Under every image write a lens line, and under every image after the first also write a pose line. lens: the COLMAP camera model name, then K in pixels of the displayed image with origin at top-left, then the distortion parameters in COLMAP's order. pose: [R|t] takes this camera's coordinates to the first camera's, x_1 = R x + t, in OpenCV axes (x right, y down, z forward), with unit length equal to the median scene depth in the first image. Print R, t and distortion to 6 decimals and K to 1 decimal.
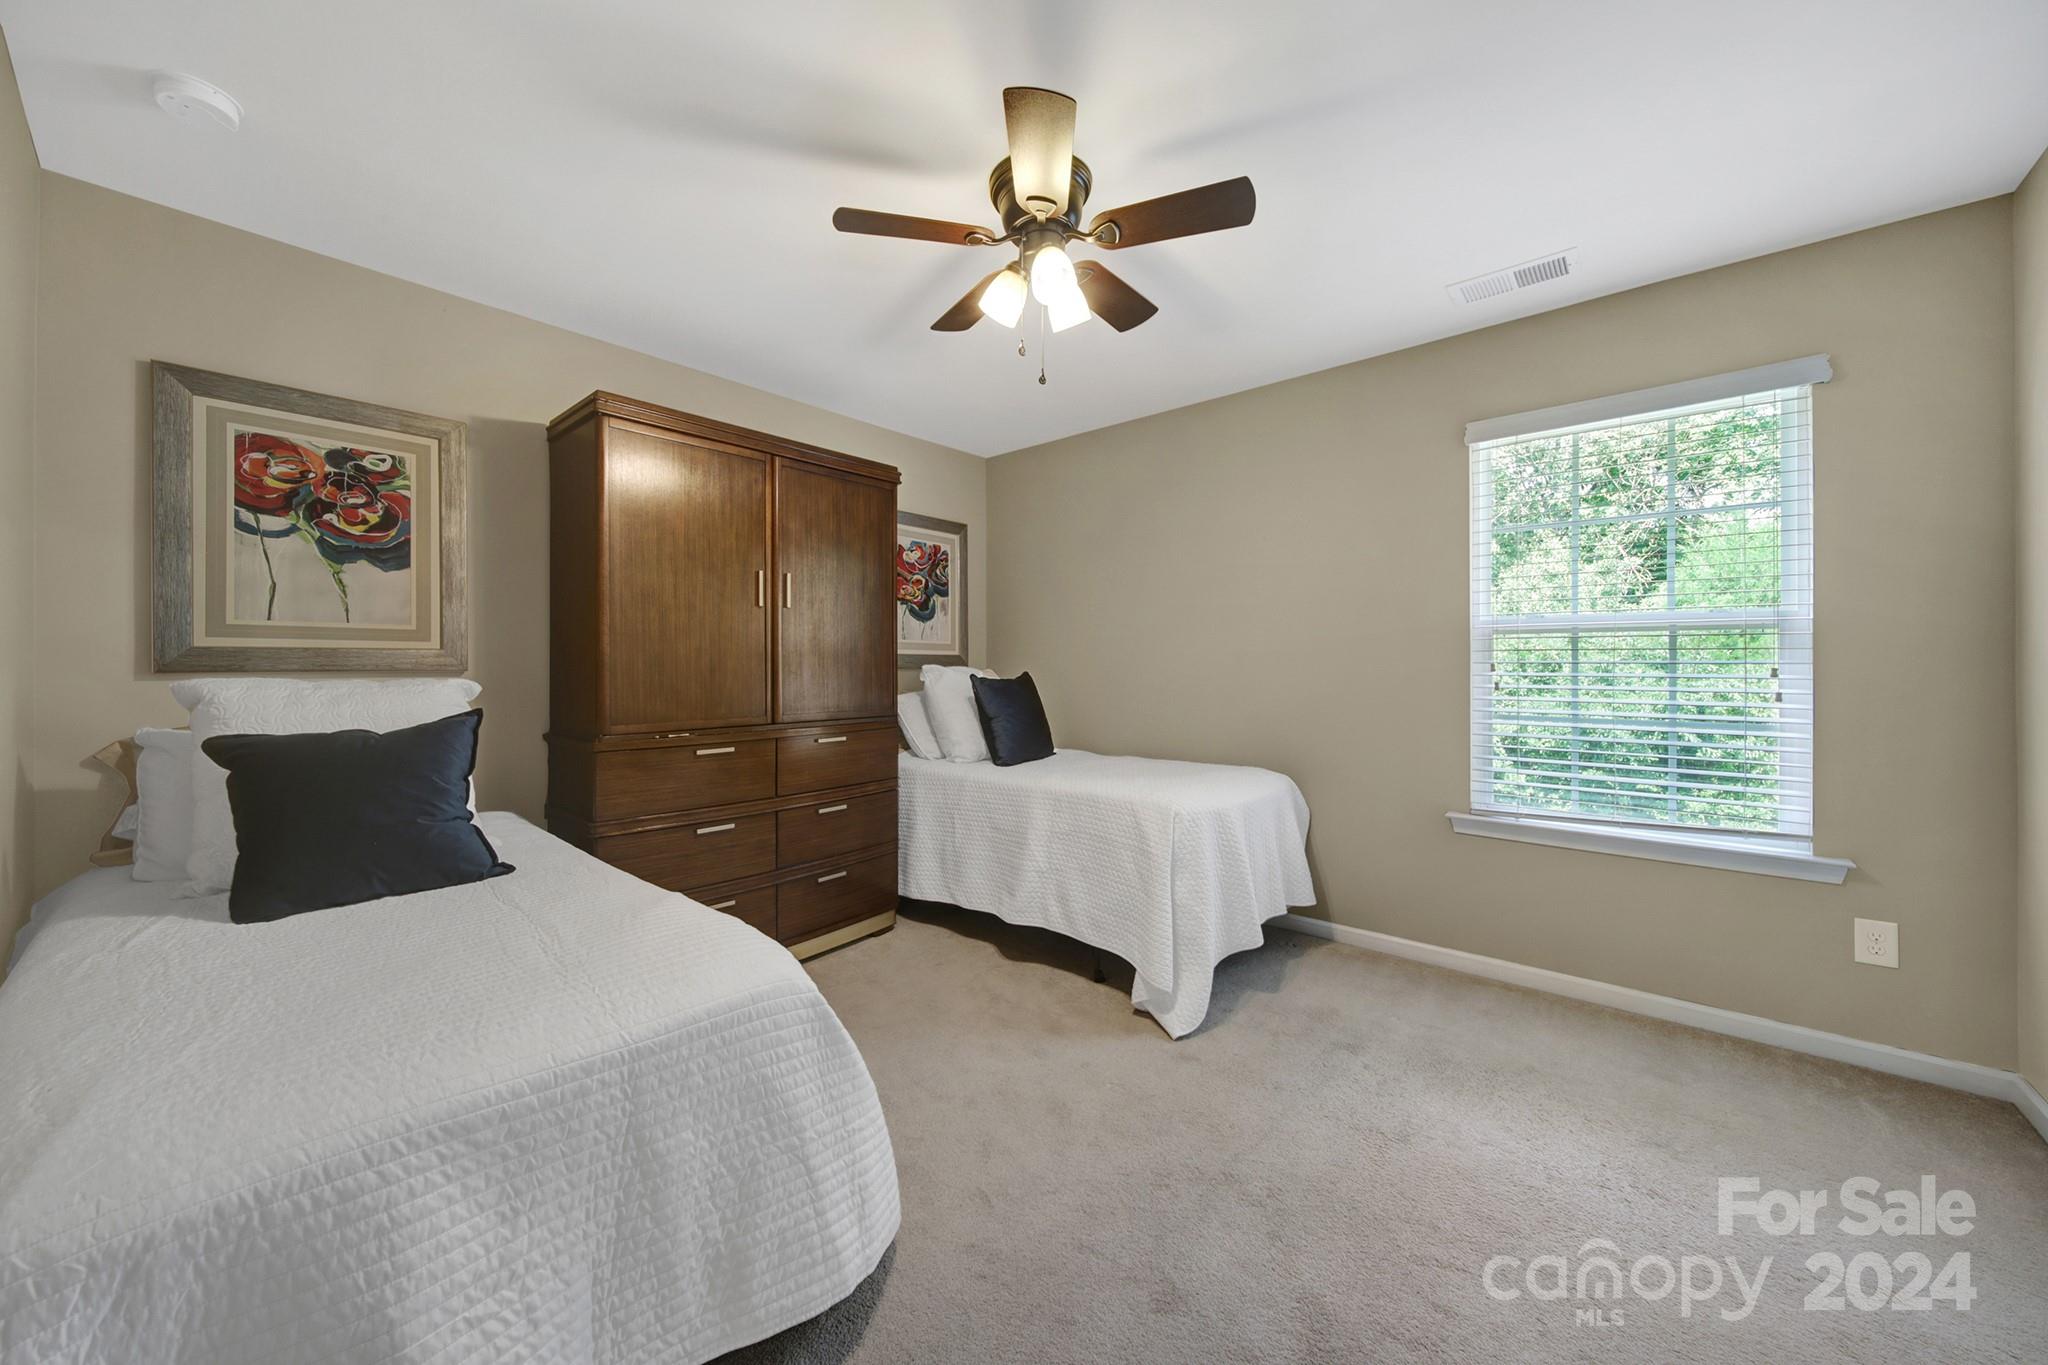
lens RADIAL K [[730.7, 0, 1019.4], [0, 730.7, 667.1], [0, 0, 1]] dist [0.000332, 0.000005]
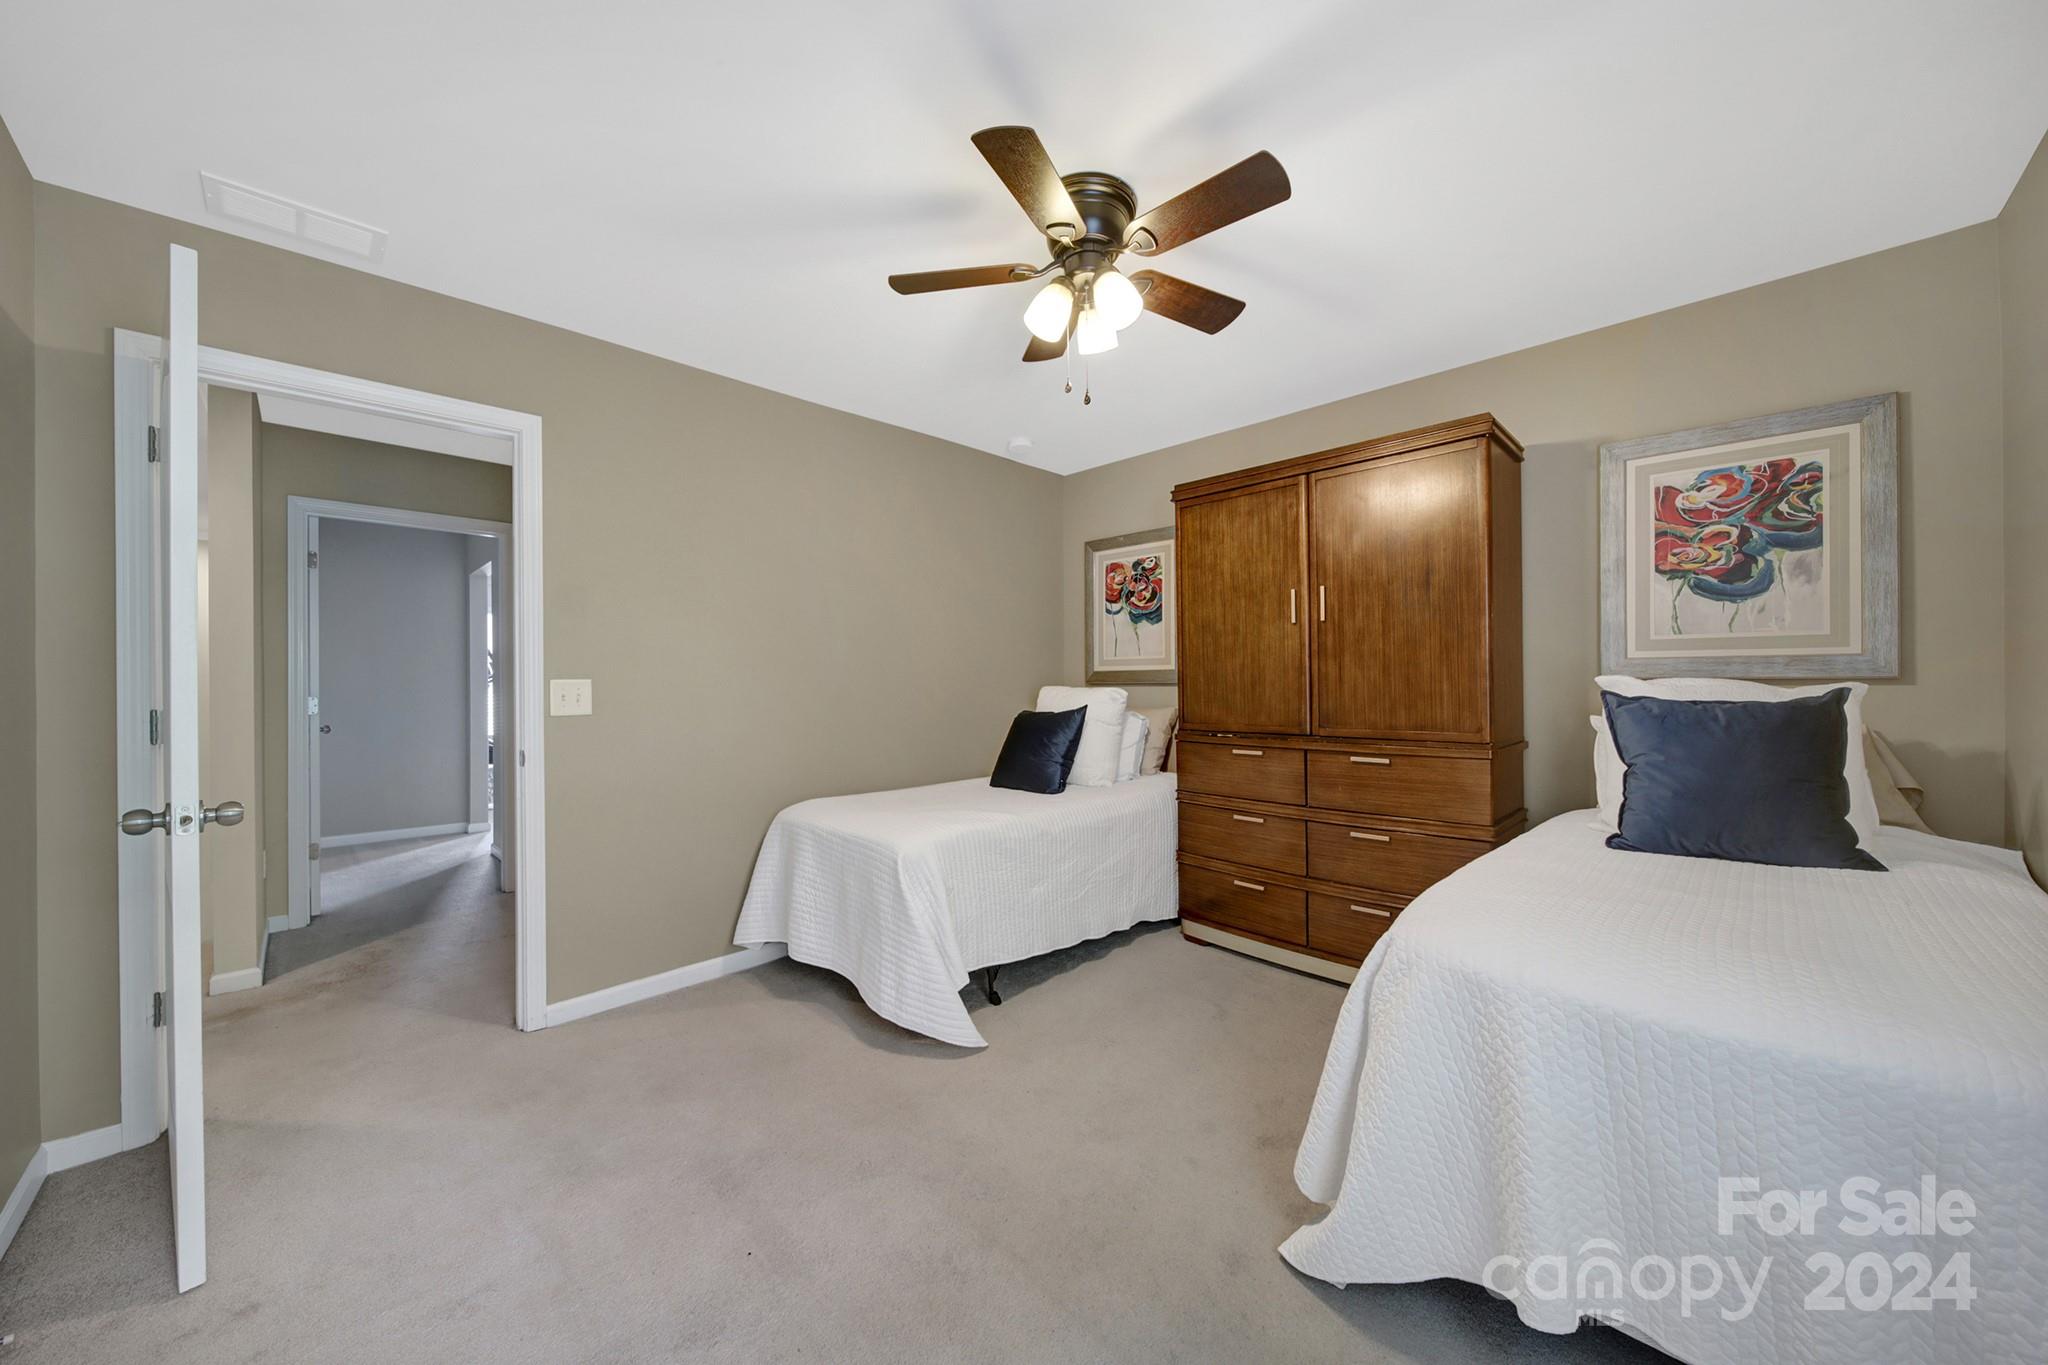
lens RADIAL K [[730.7, 0, 1020.7], [0, 730.7, 683.4], [0, 0, 1]] dist [0.000332, 0.000005]
pose [[-0.079760, 0.007628, -0.996785, 0.864407], [0.006954, 0.999951, 0.007096, -0.006686], [0.996790, -0.006365, -0.079809, 0.812095]]
